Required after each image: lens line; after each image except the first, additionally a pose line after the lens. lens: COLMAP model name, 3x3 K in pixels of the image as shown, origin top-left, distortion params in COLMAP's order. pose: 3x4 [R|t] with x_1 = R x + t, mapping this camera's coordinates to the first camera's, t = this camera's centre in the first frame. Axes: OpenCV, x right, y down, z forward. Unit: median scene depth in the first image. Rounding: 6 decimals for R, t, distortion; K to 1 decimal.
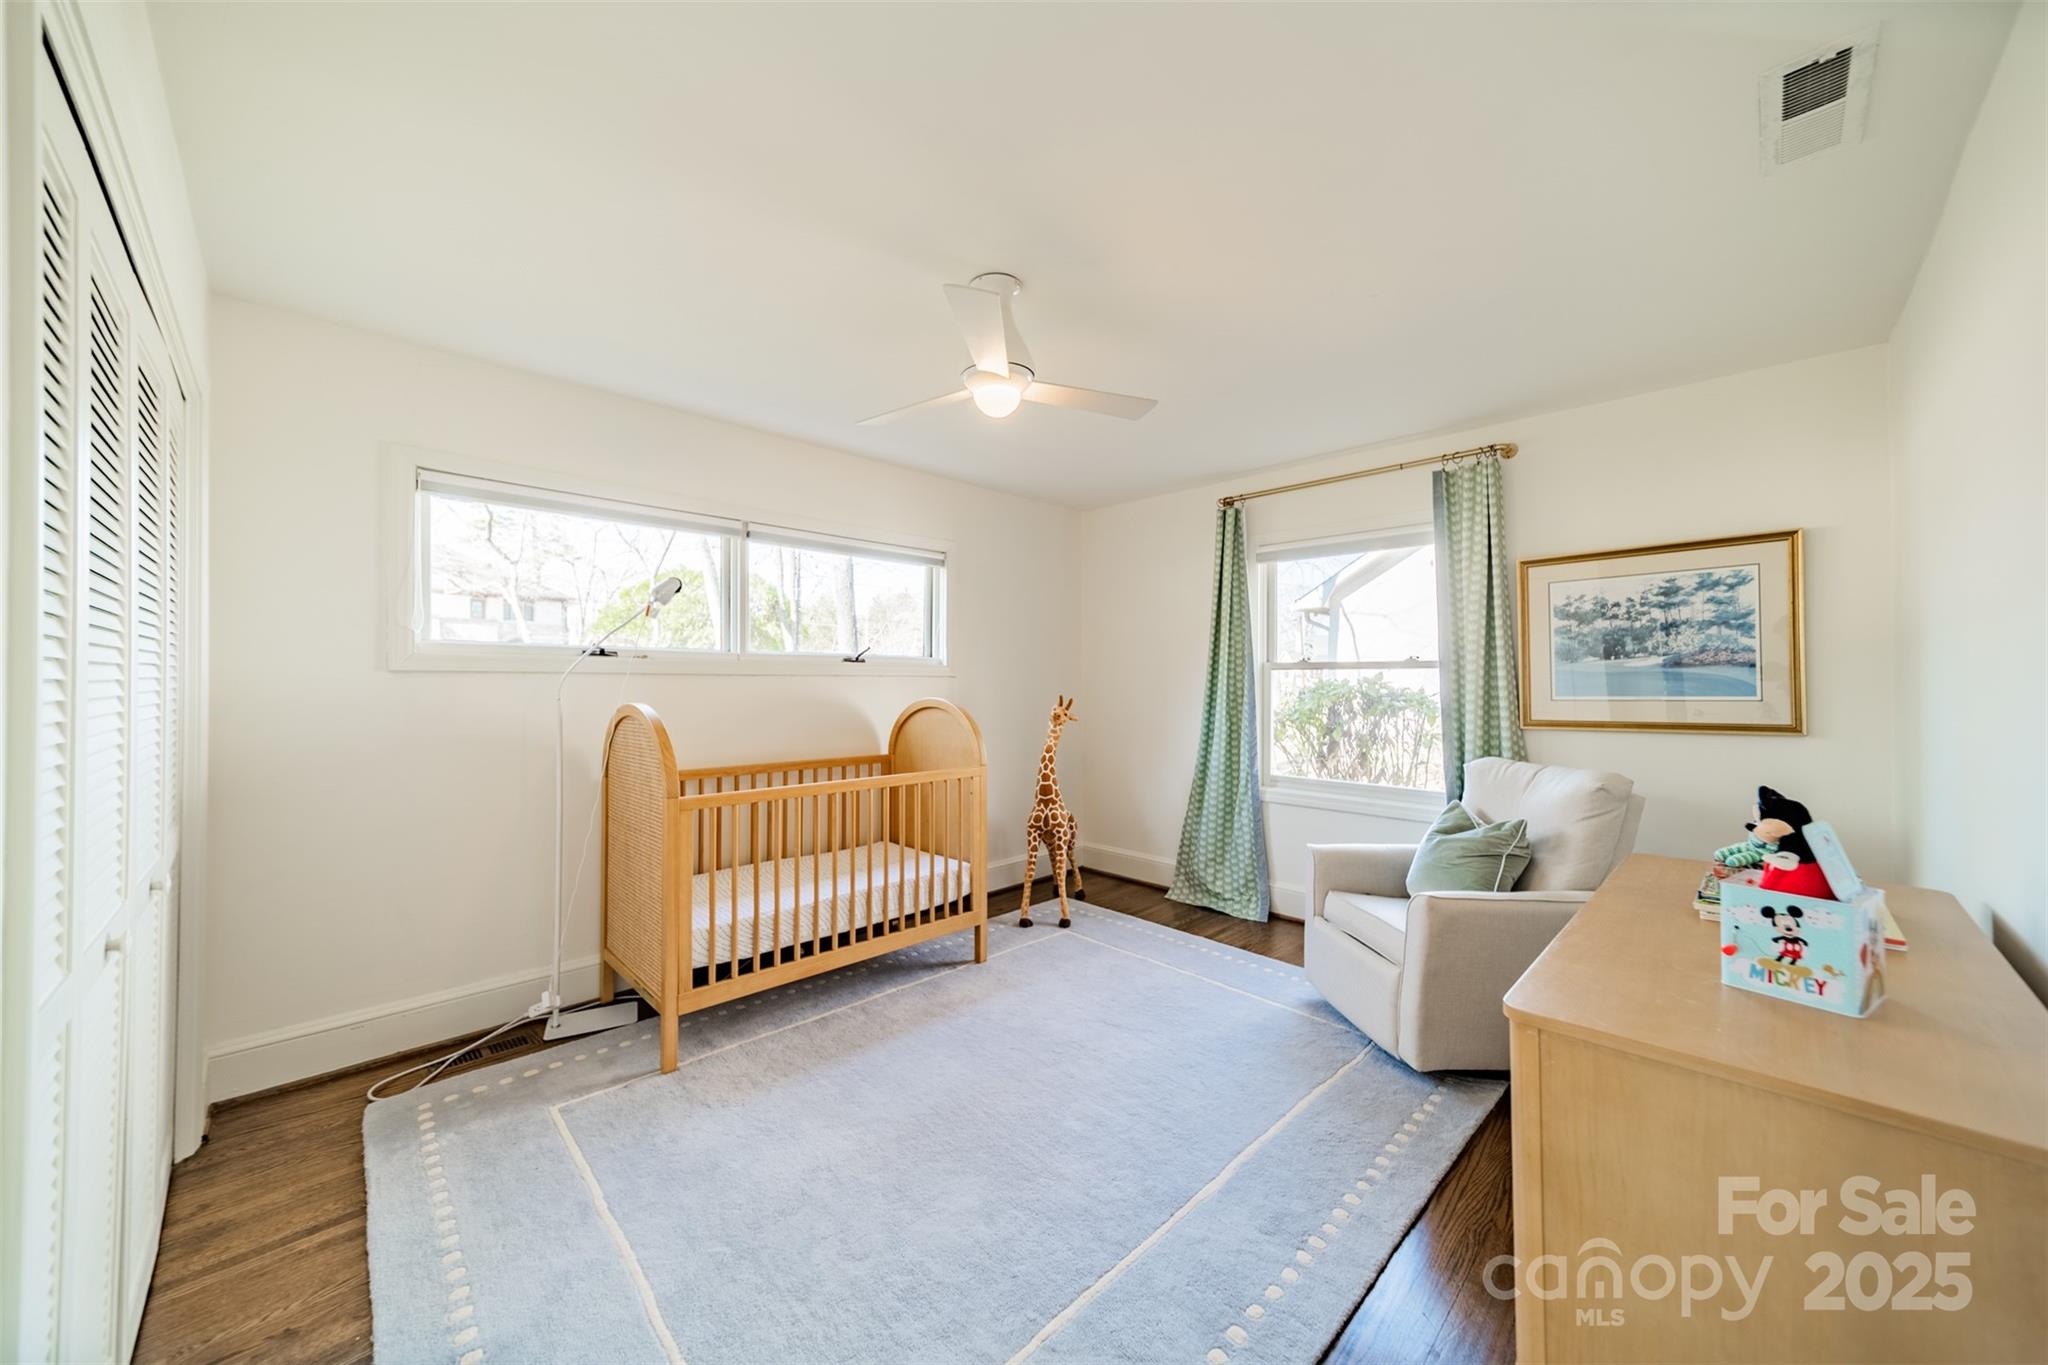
lens RADIAL K [[732.8, 0, 1019.5], [0, 732.8, 680.7], [0, 0, 1]] dist [0.004671, 0.000553]
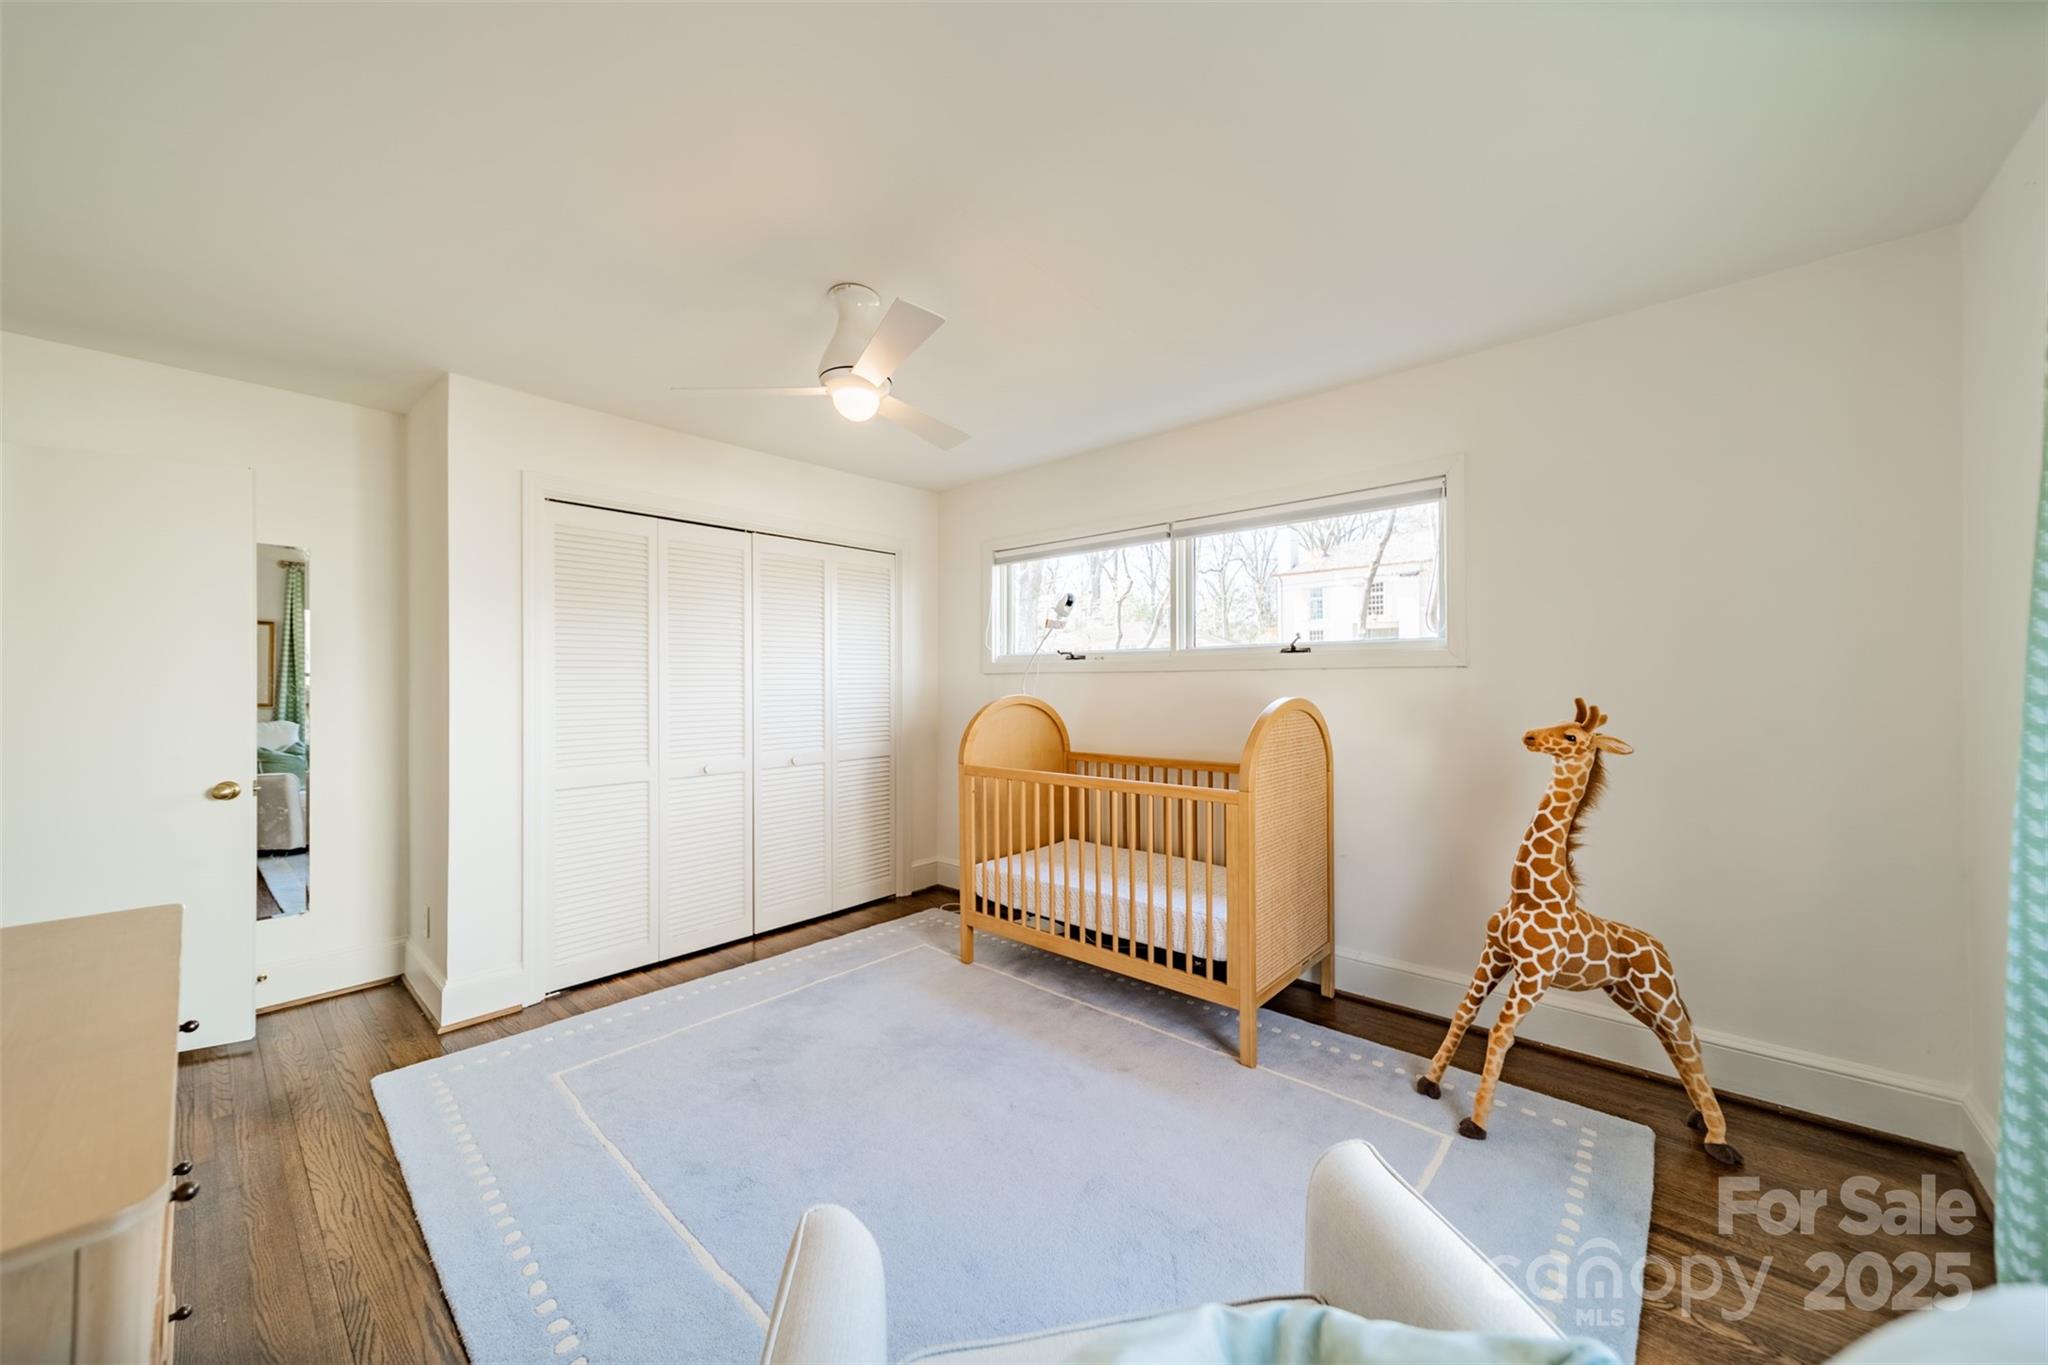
lens RADIAL K [[732.8, 0, 1020.4], [0, 732.8, 678.3], [0, 0, 1]] dist [0.004671, 0.000553]
pose [[0.068557, -0.006376, -0.997627, 0.663297], [0.010508, 0.999929, -0.005668, 0.005762], [0.997592, -0.010095, 0.068619, 0.743152]]
